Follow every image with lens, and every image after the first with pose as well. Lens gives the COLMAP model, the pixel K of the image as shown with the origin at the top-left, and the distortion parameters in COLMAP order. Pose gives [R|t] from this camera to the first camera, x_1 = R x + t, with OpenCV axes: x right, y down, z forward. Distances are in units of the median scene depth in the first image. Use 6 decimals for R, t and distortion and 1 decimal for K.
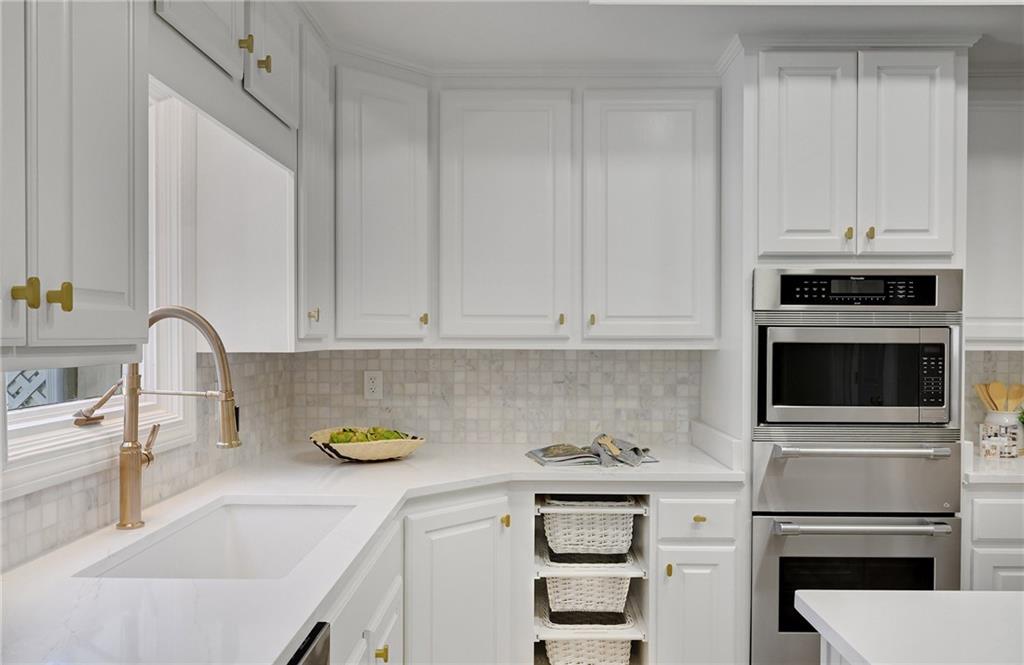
lens RADIAL K [[724.1, 0, 513.6], [0, 724.1, 341.1], [0, 0, 1]] dist [-0.000890, -0.000285]
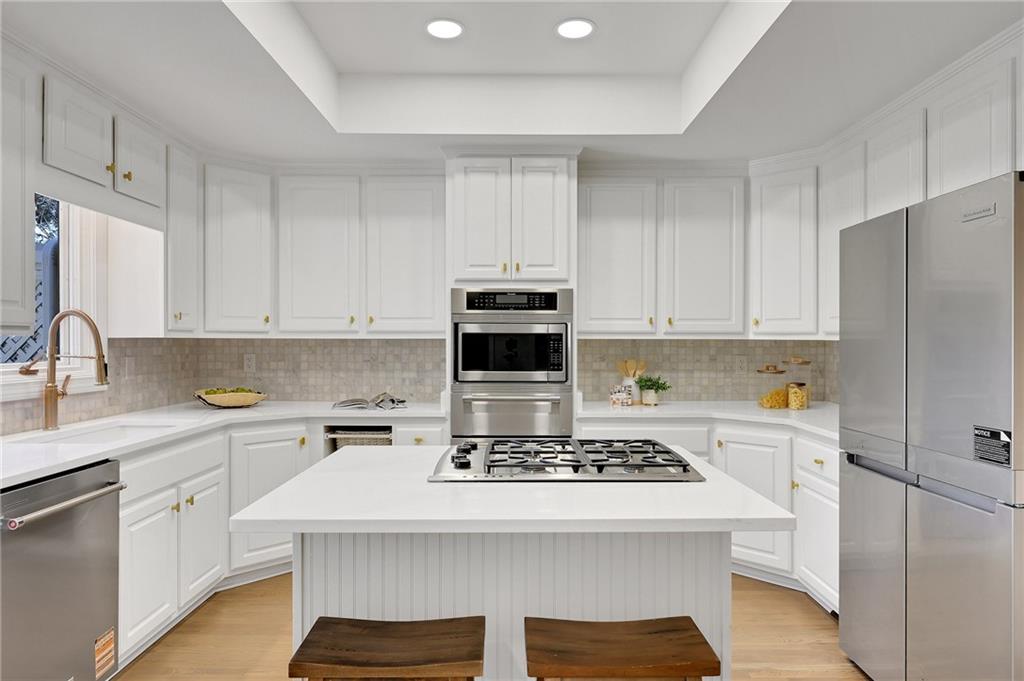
lens RADIAL K [[607.4, 0, 494.9], [0, 607.4, 345.3], [0, 0, 1]] dist [-0.006495, 0.000361]
pose [[0.999999, 0.000144, -0.001720, 0.430412], [-0.000148, 0.999997, -0.002382, 0.033278], [0.001720, 0.002382, 0.999996, -0.383273]]
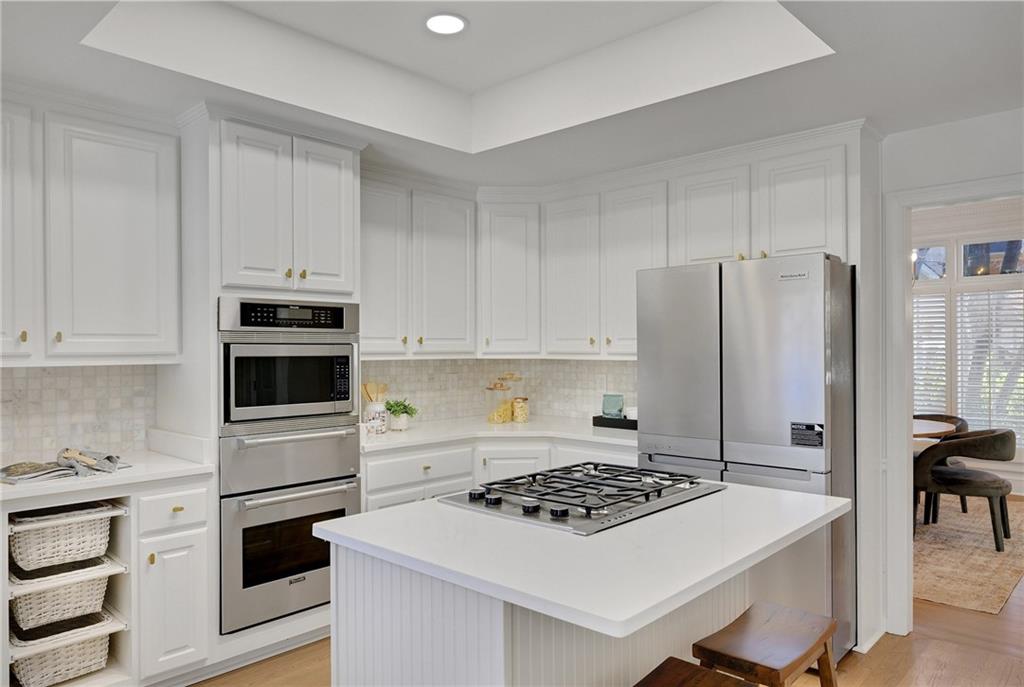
lens RADIAL K [[682.1, 0, 465.0], [0, 682.1, 354.2], [0, 0, 1]] dist [-0.017306, -0.003377]
pose [[0.699040, -0.011218, 0.714995, -0.195829], [0.014213, 0.999897, 0.001793, 0.001191], [-0.714942, 0.008909, 0.699127, -0.093064]]
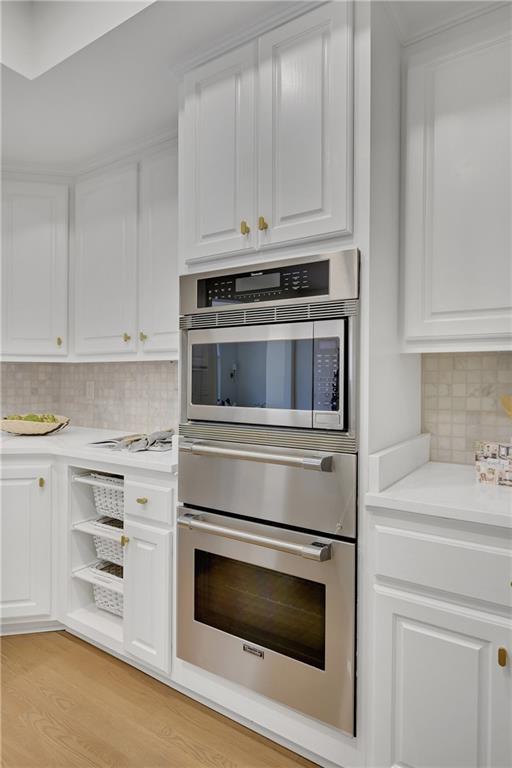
lens RADIAL K [[457.8, 0, 244.8], [0, 457.8, 383.9], [0, 0, 1]] dist [-0.005659, -0.001027]
pose [[0.842642, 0.007670, -0.538419, 0.773030], [-0.008408, 0.999964, 0.001086, 0.057240], [0.538408, 0.003612, 0.842676, 0.470376]]
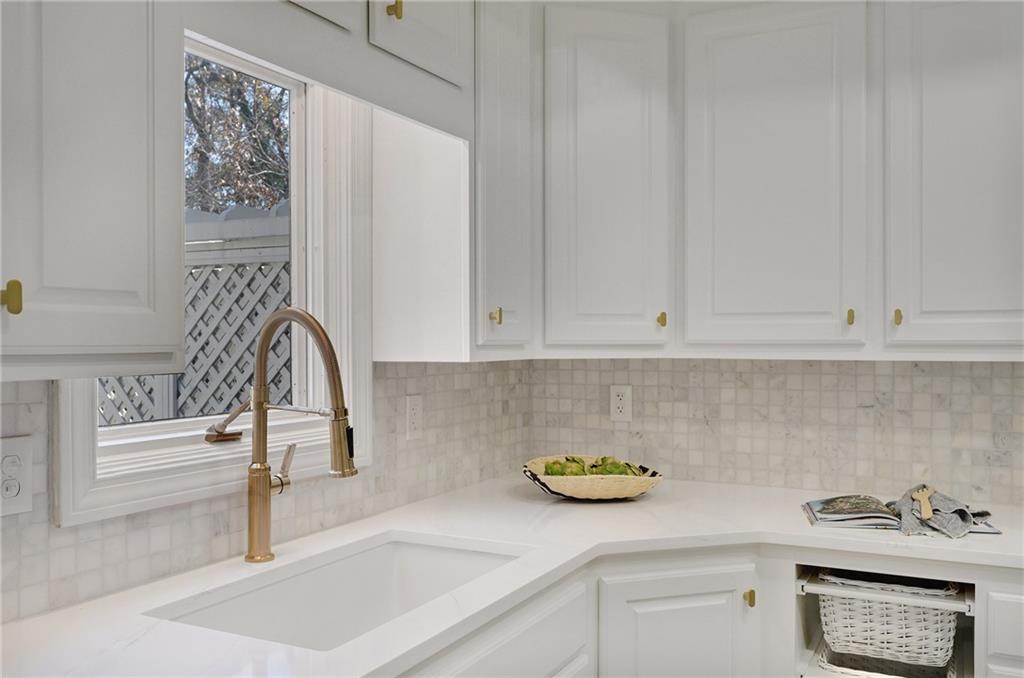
lens RADIAL K [[852.2, 0, 550.3], [0, 852.2, 346.6], [0, 0, 1]] dist [-0.009048, 0.008605]
pose [[0.911106, 0.000379, -0.412173, 0.157705], [-0.000736, 0.999999, -0.000709, -0.001172], [0.412172, 0.000950, 0.911106, 0.146369]]
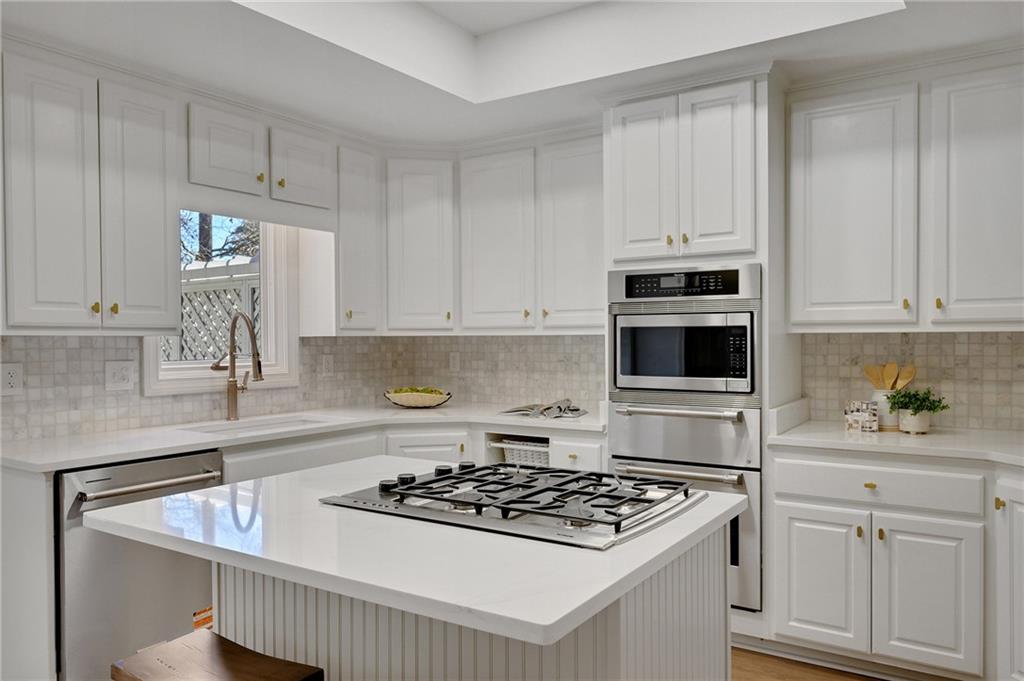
lens RADIAL K [[703.5, 0, 520.1], [0, 703.5, 350.1], [0, 0, 1]] dist [-0.016377, 0.009909]
pose [[0.849101, 0.003034, -0.528222, 0.867803], [0.002389, 0.999951, 0.009584, 0.030609], [0.528225, -0.009400, 0.849052, -0.180033]]
